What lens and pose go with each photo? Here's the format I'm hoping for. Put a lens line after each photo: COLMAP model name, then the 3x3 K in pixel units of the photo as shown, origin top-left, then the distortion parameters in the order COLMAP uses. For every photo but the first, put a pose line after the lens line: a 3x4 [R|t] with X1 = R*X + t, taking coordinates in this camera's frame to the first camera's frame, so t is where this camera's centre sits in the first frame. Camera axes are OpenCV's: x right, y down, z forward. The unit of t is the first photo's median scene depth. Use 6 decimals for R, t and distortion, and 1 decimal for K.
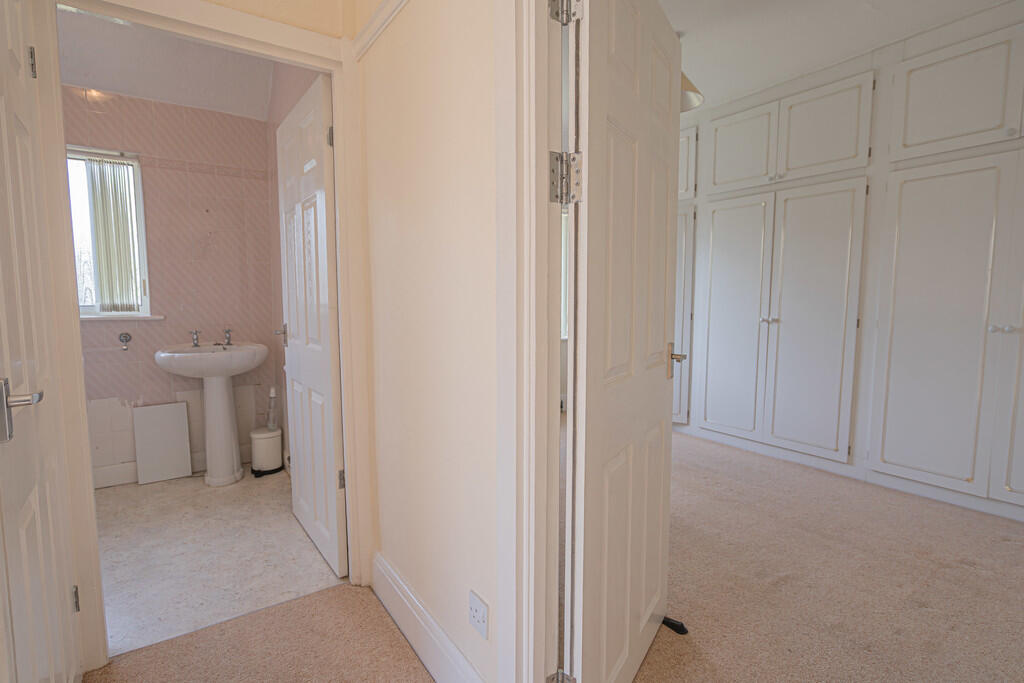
lens RADIAL K [[494.1, 0, 508.6], [0, 494.1, 343.4], [0, 0, 1]] dist [-0.009156, 0.004741]
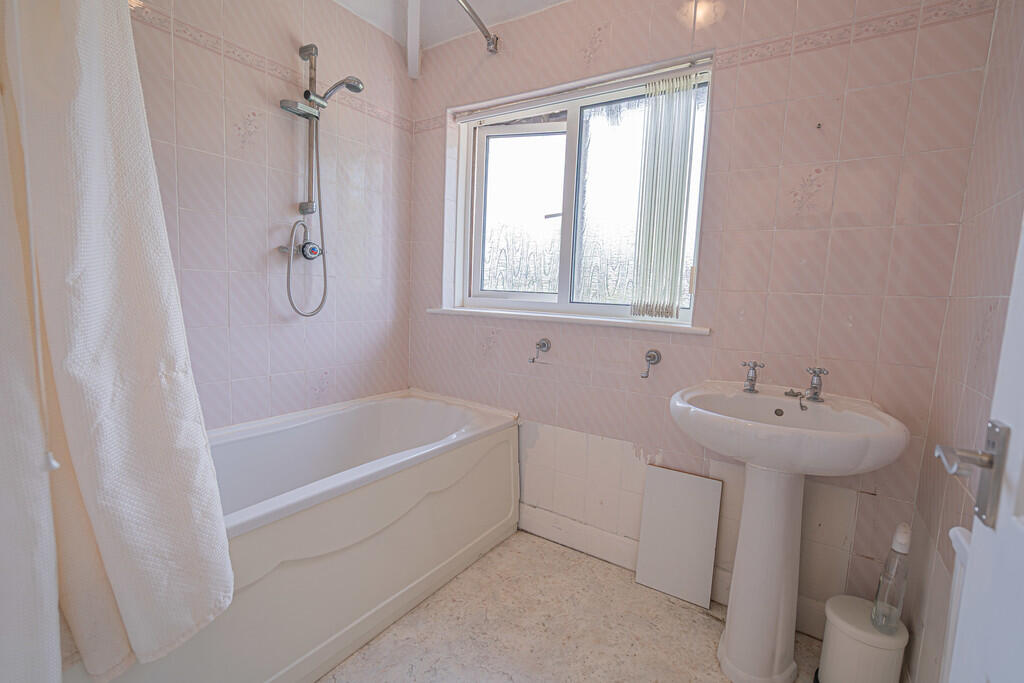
lens RADIAL K [[460.2, 0, 510.6], [0, 460.2, 342.5], [0, 0, 1]] dist [-0.000740, 0.000542]
pose [[0.362340, 0.120977, -0.924161, -0.282331], [-0.127129, 0.988689, 0.079580, -0.053485], [0.923335, 0.088652, 0.373622, 0.583510]]
